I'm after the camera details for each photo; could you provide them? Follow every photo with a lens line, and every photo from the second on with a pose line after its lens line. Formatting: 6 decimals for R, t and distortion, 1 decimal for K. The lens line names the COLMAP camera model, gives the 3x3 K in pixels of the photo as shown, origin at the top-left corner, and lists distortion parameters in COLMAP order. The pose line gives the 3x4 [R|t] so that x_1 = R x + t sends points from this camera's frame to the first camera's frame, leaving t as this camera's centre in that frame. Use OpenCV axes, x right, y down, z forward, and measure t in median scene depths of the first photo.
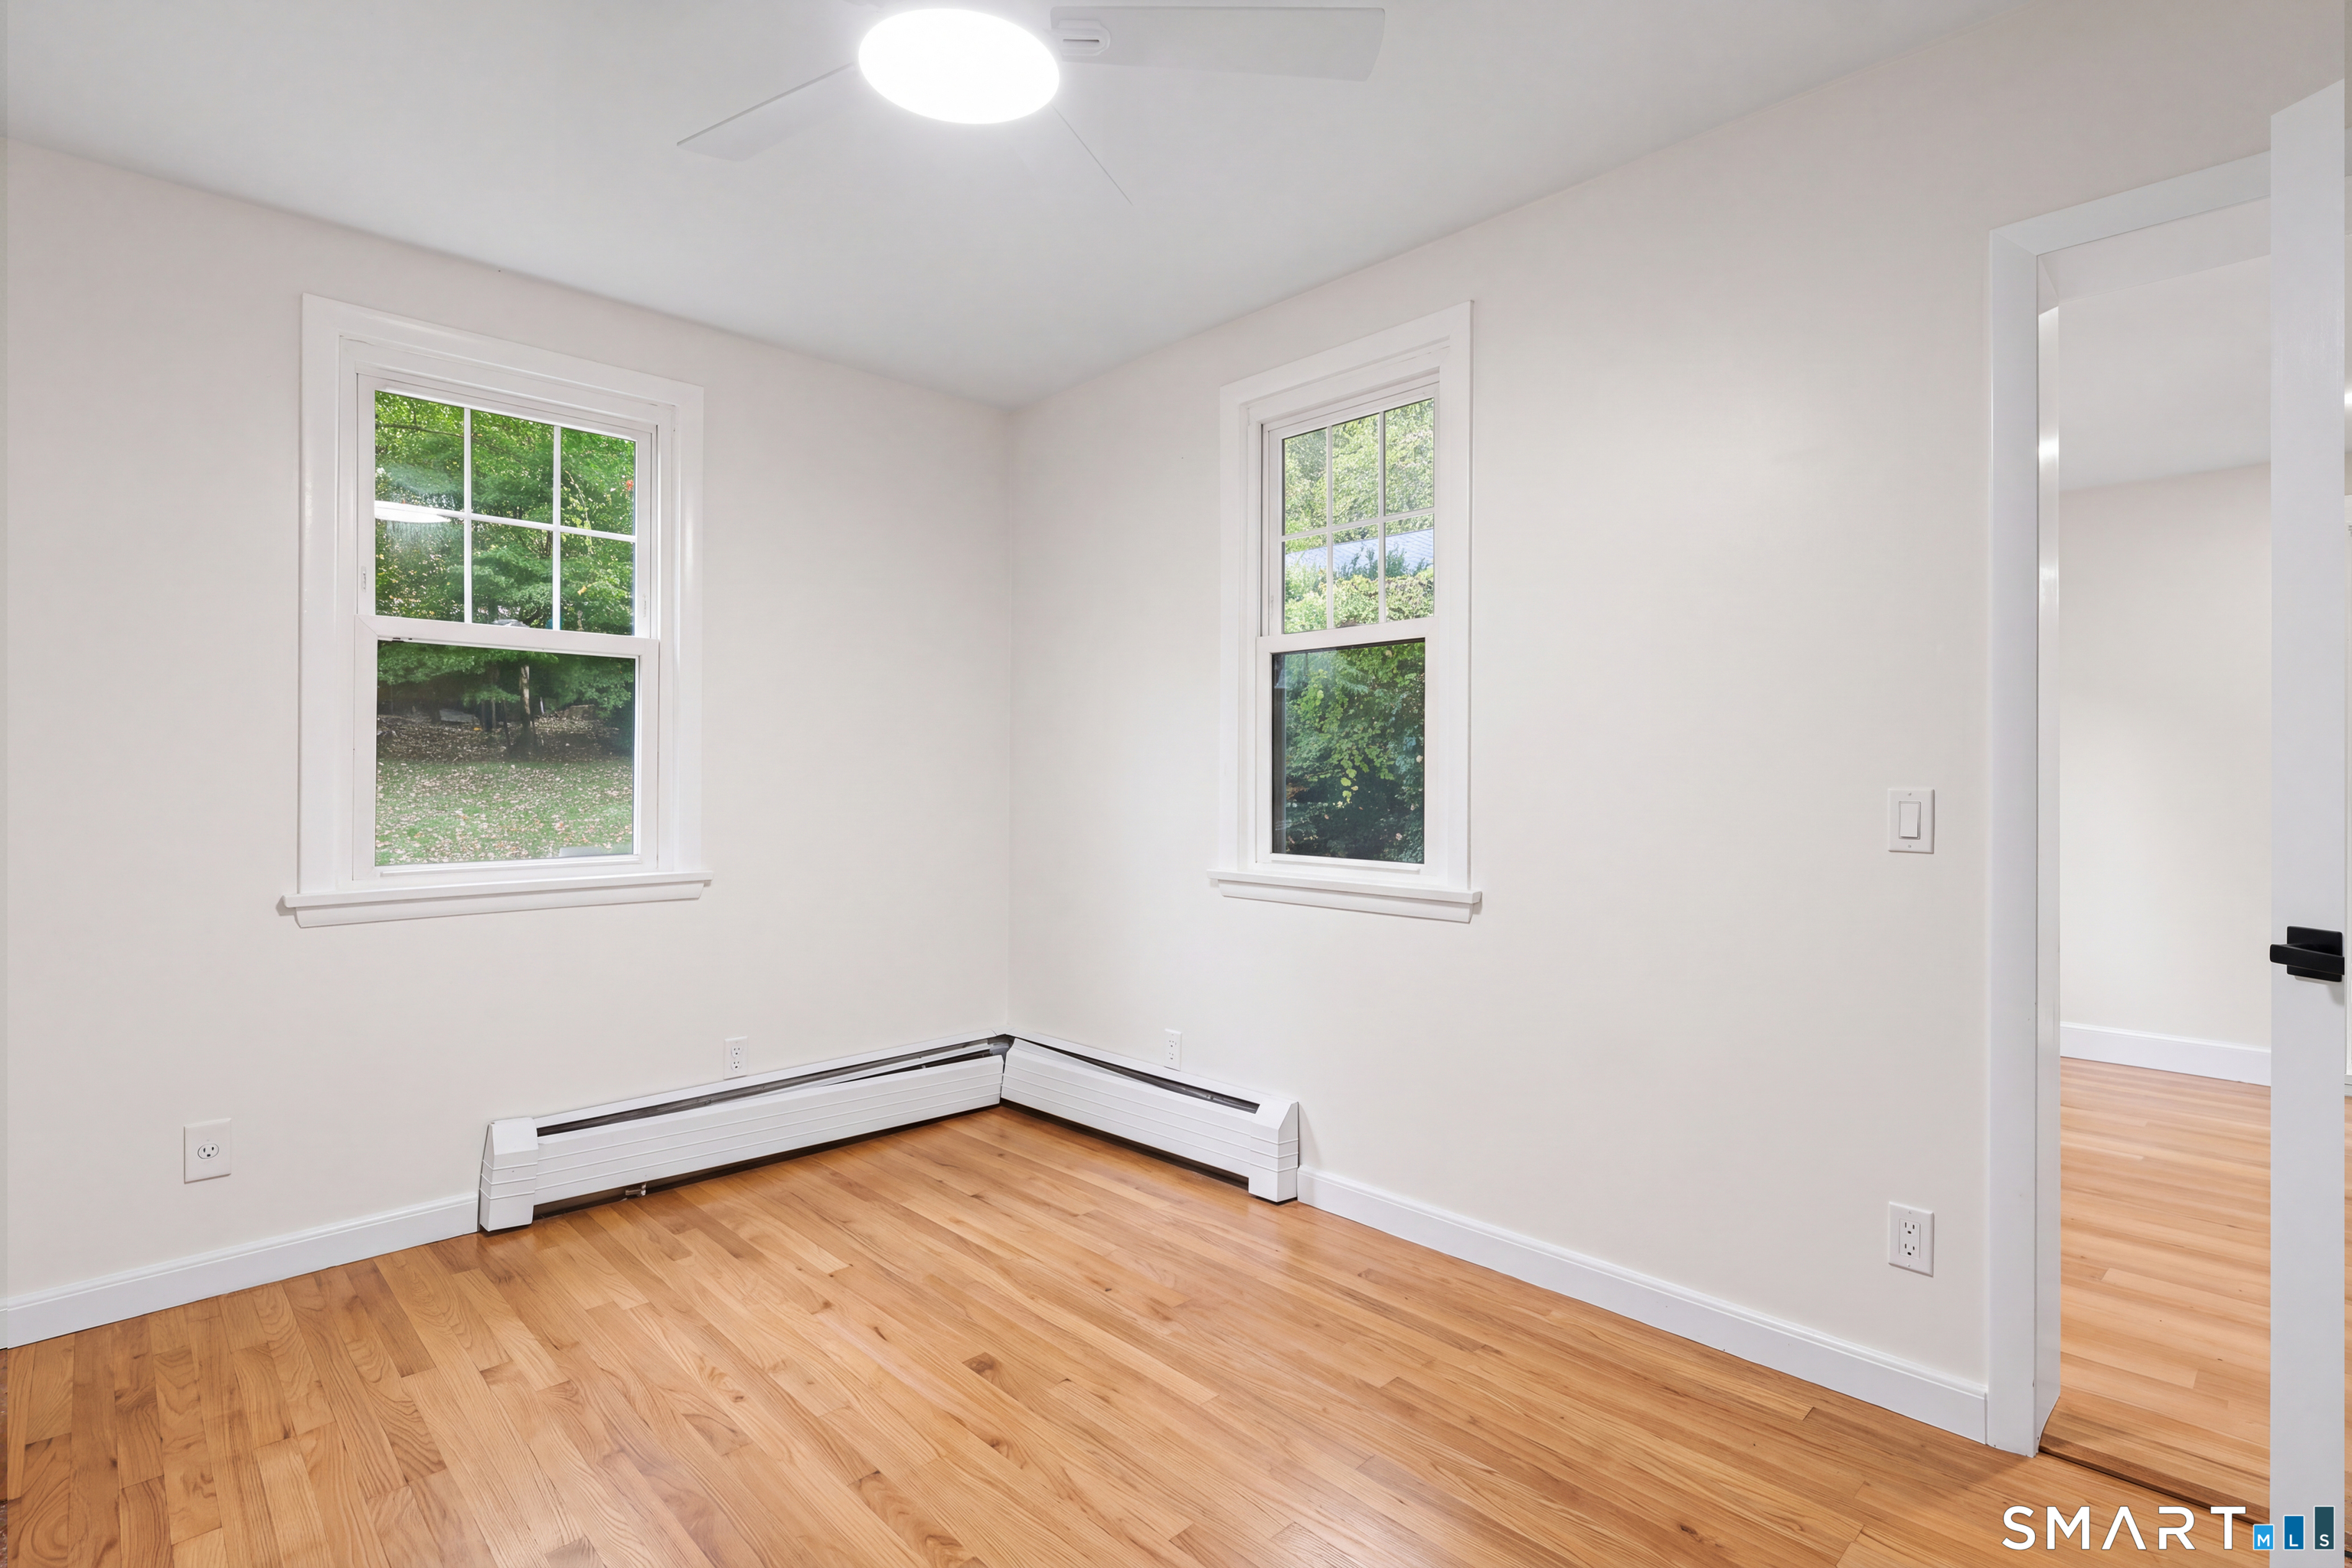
lens RADIAL K [[1153.0, 0, 1221.6], [0, 1153.0, 767.9], [0, 0, 1]] dist [0.000416, 0.000108]
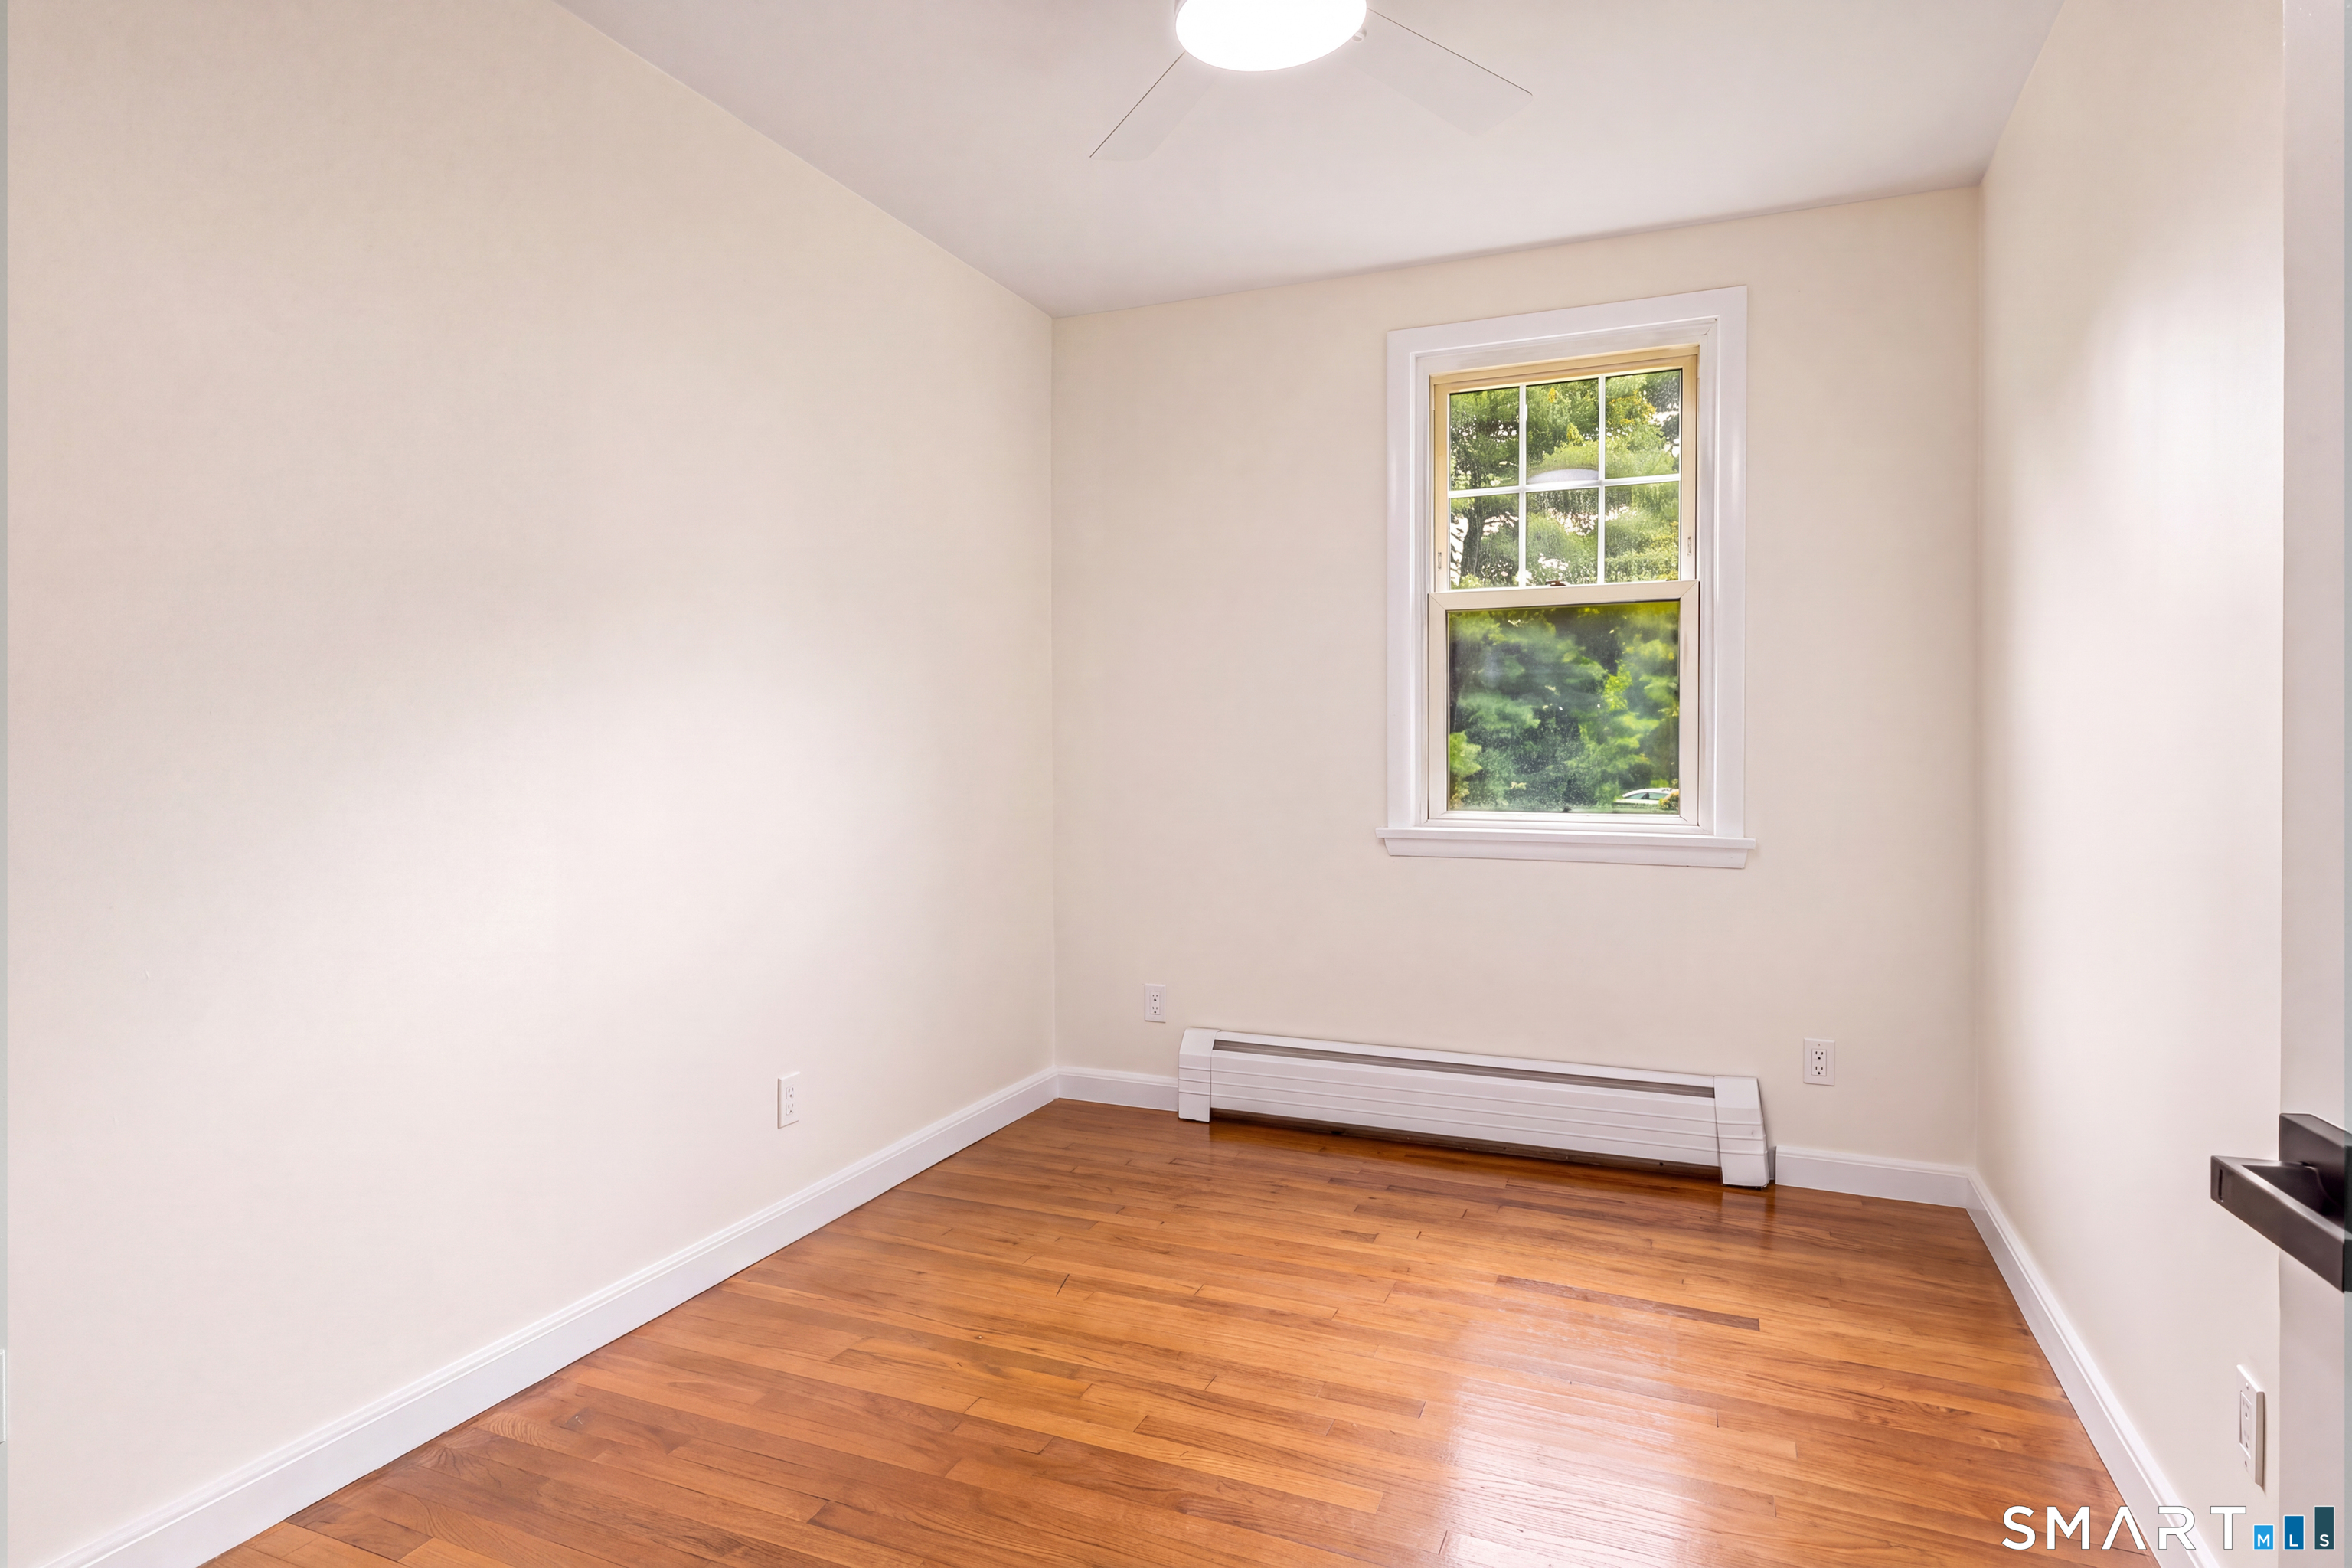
lens RADIAL K [[1233.1, 0, 1179.0], [0, 1233.1, 731.5], [0, 0, 1]] dist [-0.000495, 0.000437]
pose [[0.378975, 0.002977, -0.925402, 0.285998], [0.008922, 0.999937, 0.006871, -0.002497], [0.925364, -0.010860, 0.378924, 0.275054]]
